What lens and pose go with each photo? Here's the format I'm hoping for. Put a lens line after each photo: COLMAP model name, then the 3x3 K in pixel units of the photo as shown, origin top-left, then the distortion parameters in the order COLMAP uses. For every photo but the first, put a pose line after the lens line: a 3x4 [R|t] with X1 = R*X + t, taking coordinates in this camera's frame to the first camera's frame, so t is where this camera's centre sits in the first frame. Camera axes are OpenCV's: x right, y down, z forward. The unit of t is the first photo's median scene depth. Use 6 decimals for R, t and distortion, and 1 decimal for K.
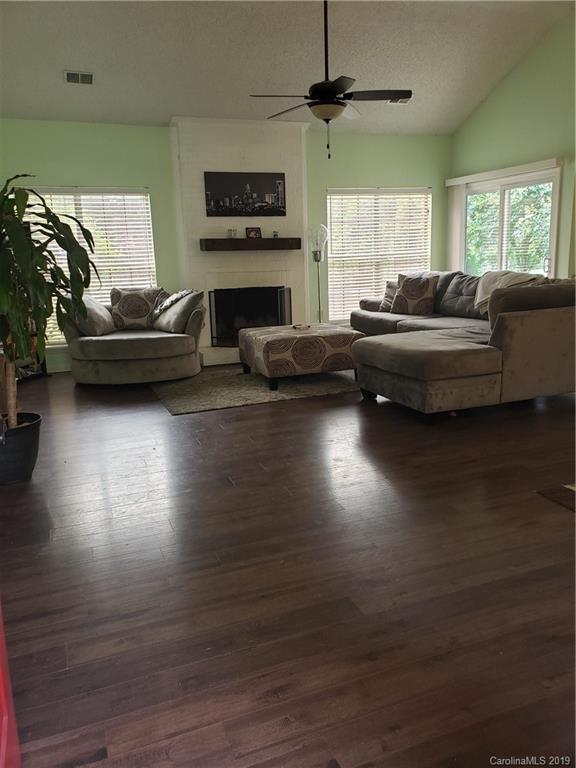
lens RADIAL K [[587.8, 0, 288.0], [0, 587.8, 384.0], [0, 0, 1]] dist [-0.000027, -0.006611]
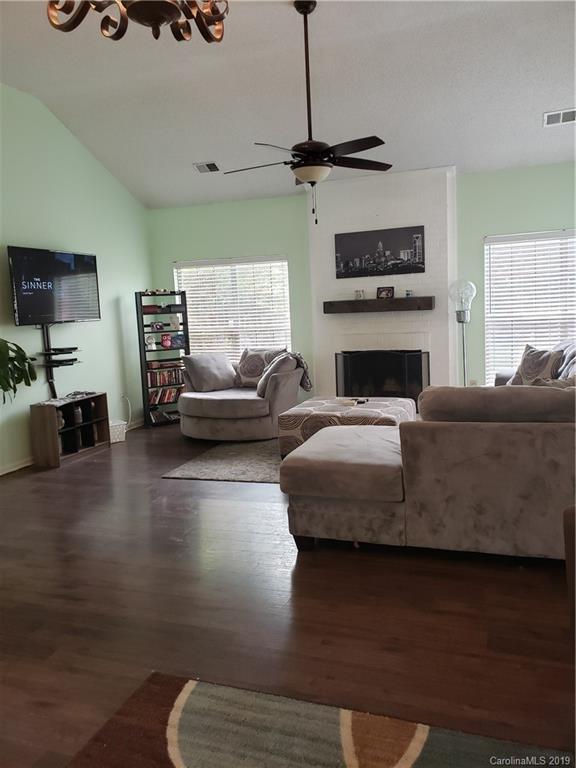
lens RADIAL K [[587.8, 0, 288.0], [0, 587.8, 384.0], [0, 0, 1]] dist [-0.000027, -0.006611]
pose [[0.763592, 0.073349, -0.641519, 0.435550], [-0.114452, 0.993170, -0.022675, -0.076251], [0.635474, 0.090737, 0.766772, 0.205744]]
